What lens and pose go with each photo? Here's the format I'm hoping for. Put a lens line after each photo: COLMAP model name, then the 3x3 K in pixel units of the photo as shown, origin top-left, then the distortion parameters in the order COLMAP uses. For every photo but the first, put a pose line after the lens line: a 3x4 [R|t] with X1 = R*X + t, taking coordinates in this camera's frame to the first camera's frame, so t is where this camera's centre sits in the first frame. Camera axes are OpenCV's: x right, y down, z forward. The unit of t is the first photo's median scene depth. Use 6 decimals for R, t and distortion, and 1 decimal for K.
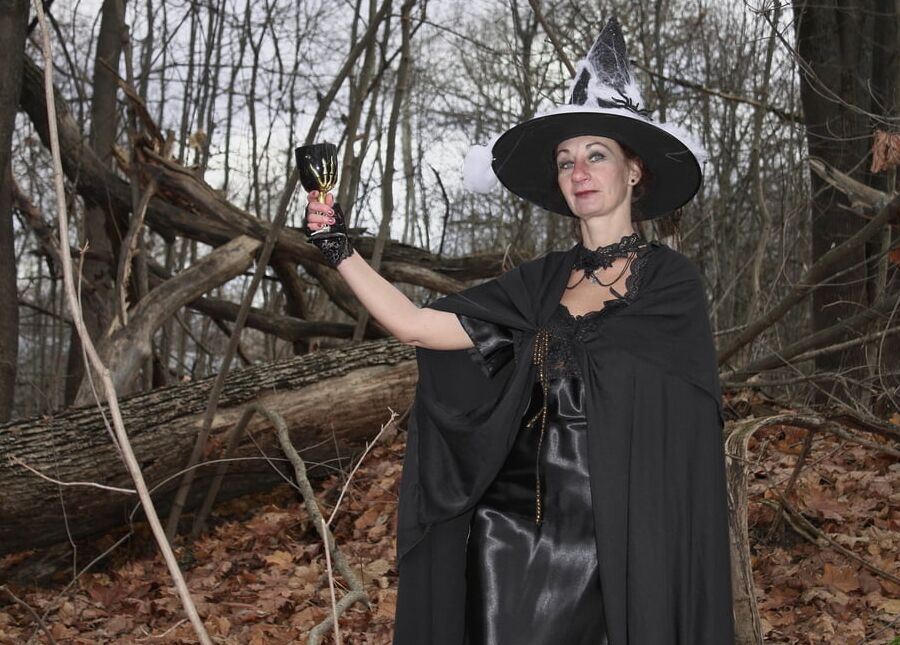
lens RADIAL K [[1983.9, 0, 450.0], [0, 1983.9, 322.5], [0, 0, 1]] dist [0.033115, -0.121566]
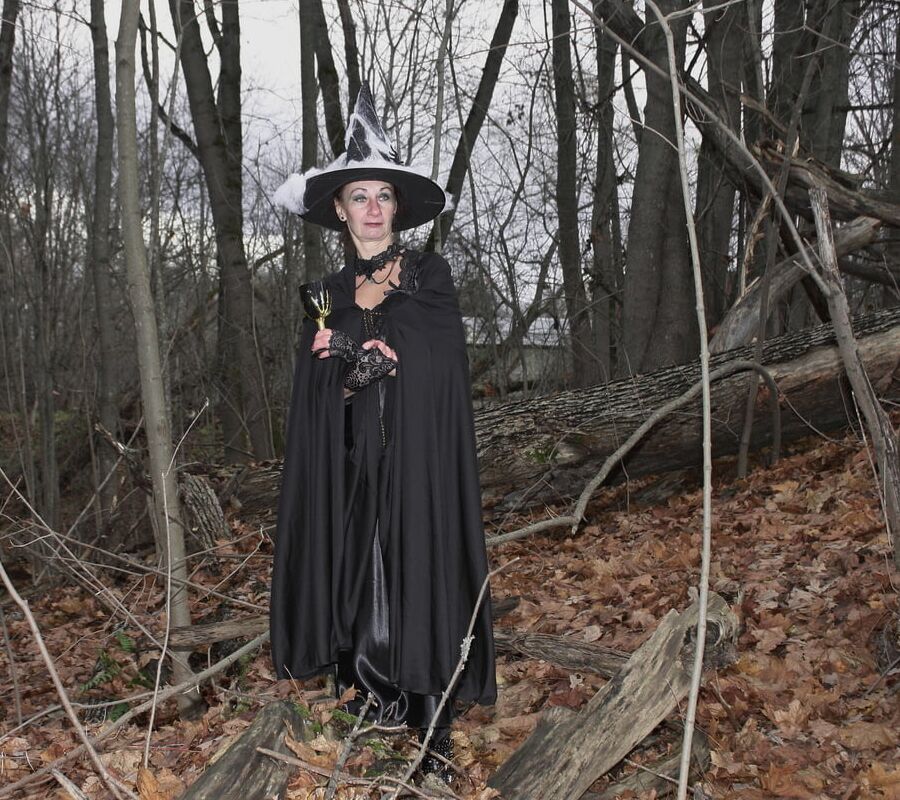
lens RADIAL K [[1696.6, 0, 450.0], [0, 1696.6, 400.0], [0, 0, 1]] dist [0.018515, 0.005528]
pose [[0.812192, -0.022568, -0.582953, 0.341105], [0.066577, 0.996309, 0.054187, -0.004626], [0.579579, -0.082821, 0.810697, 0.035016]]
